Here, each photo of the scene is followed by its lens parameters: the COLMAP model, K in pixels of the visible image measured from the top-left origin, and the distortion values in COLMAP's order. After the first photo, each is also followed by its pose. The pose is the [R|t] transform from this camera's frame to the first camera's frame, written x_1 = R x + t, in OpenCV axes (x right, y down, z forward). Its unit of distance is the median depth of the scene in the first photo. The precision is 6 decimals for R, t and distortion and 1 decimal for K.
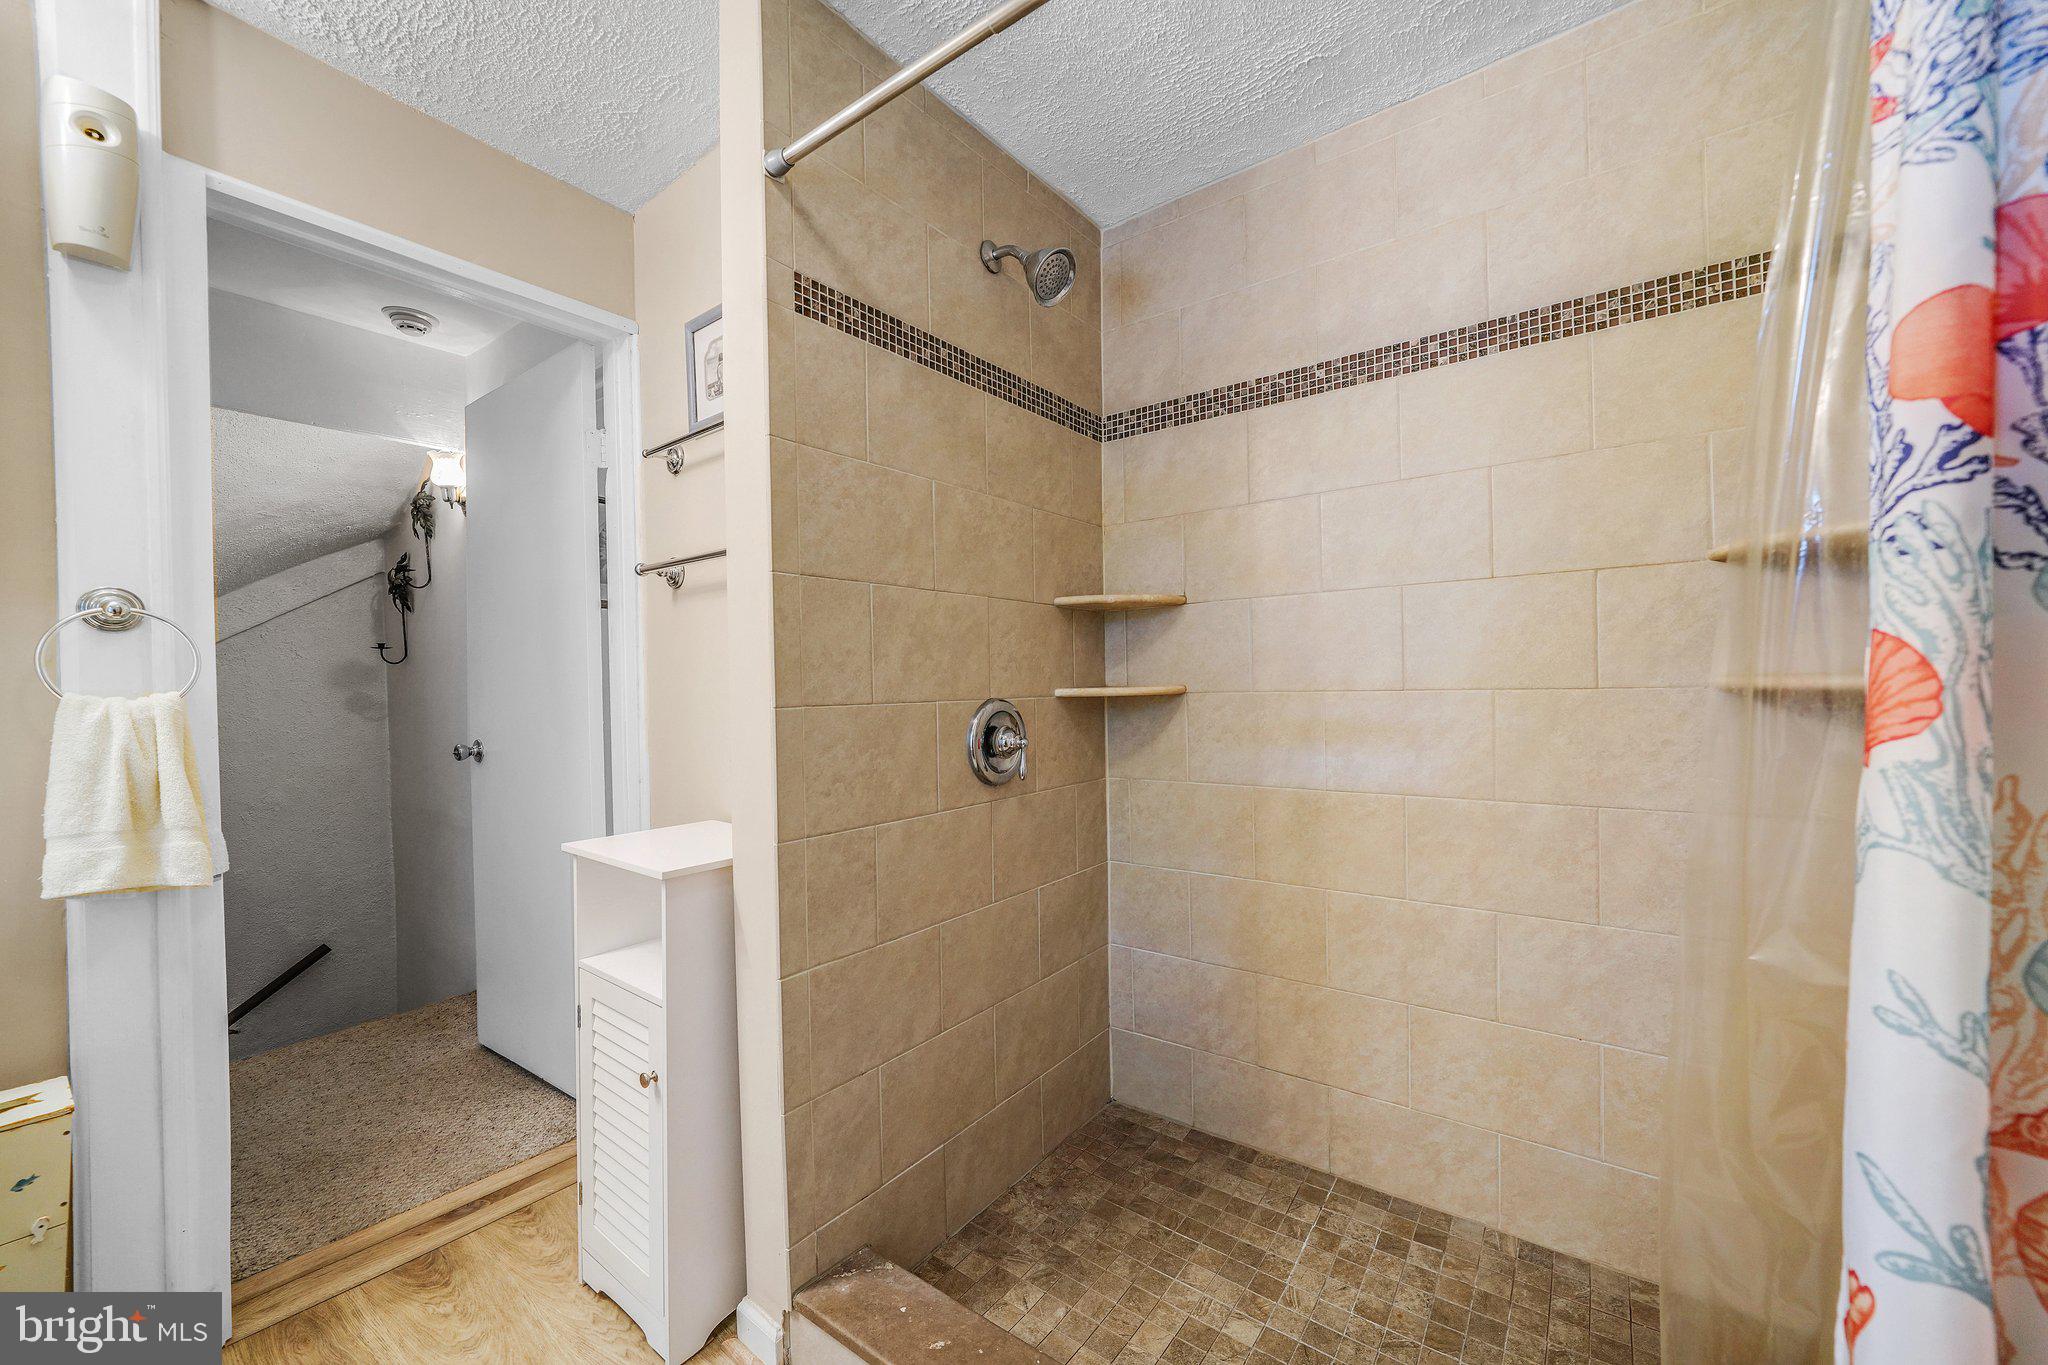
lens RADIAL K [[745.5, 0, 1020.2], [0, 745.5, 687.7], [0, 0, 1]] dist [0.000976, 0.000275]
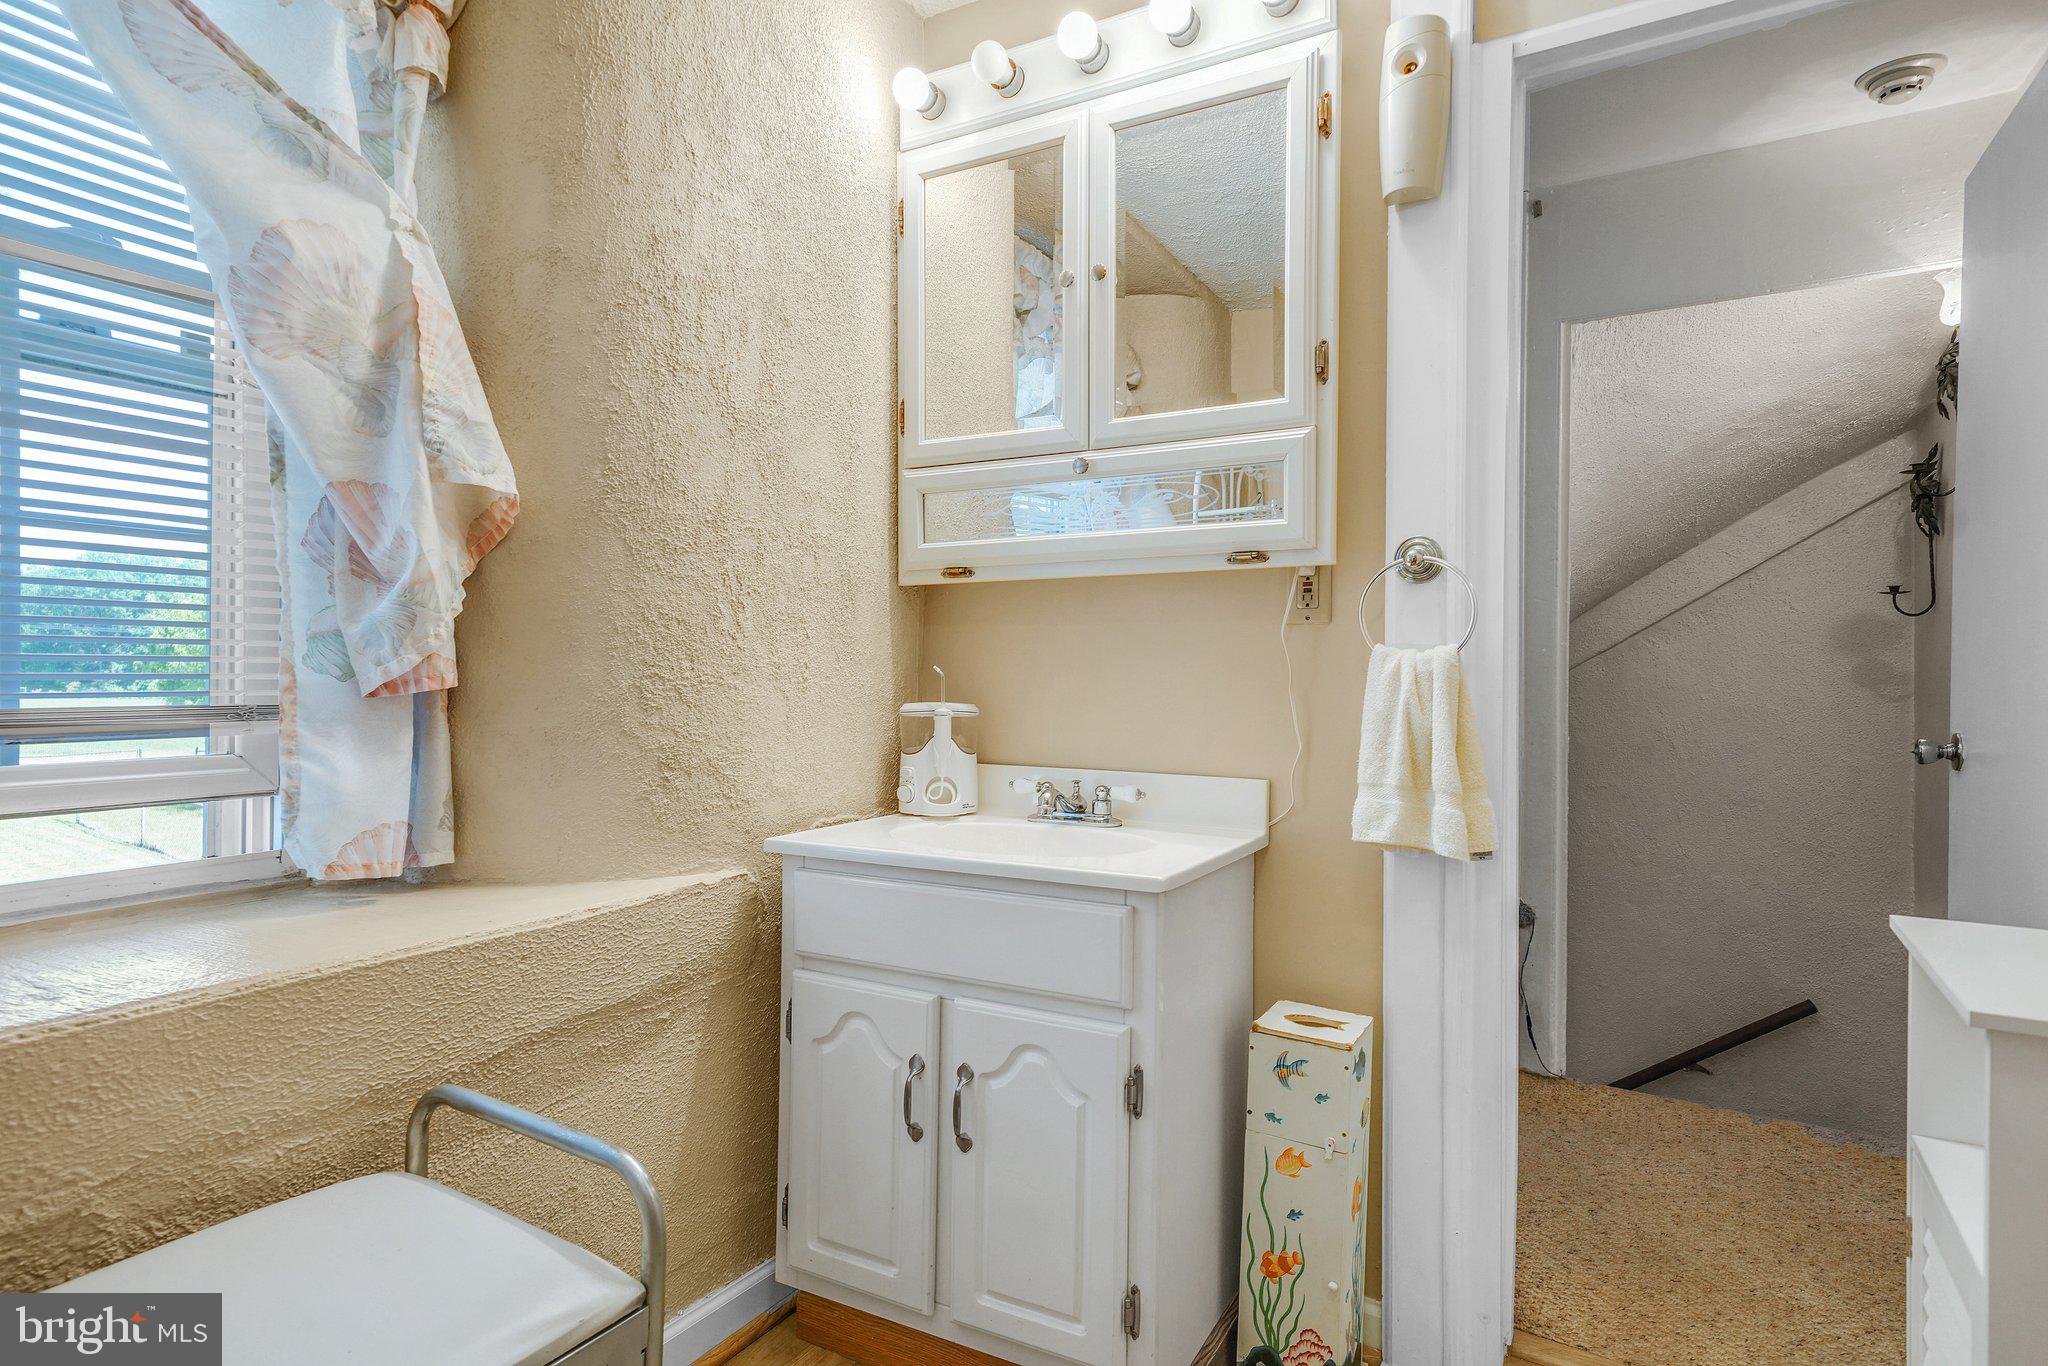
lens RADIAL K [[1107.9, 0, 1020.3], [0, 1107.9, 687.1], [0, 0, 1]] dist [0.013342, -0.000383]
pose [[0.134250, 0.029883, -0.990497, 0.064348], [-0.004913, 0.999553, 0.029490, 0.009716], [0.990935, 0.000908, 0.134337, 0.131452]]
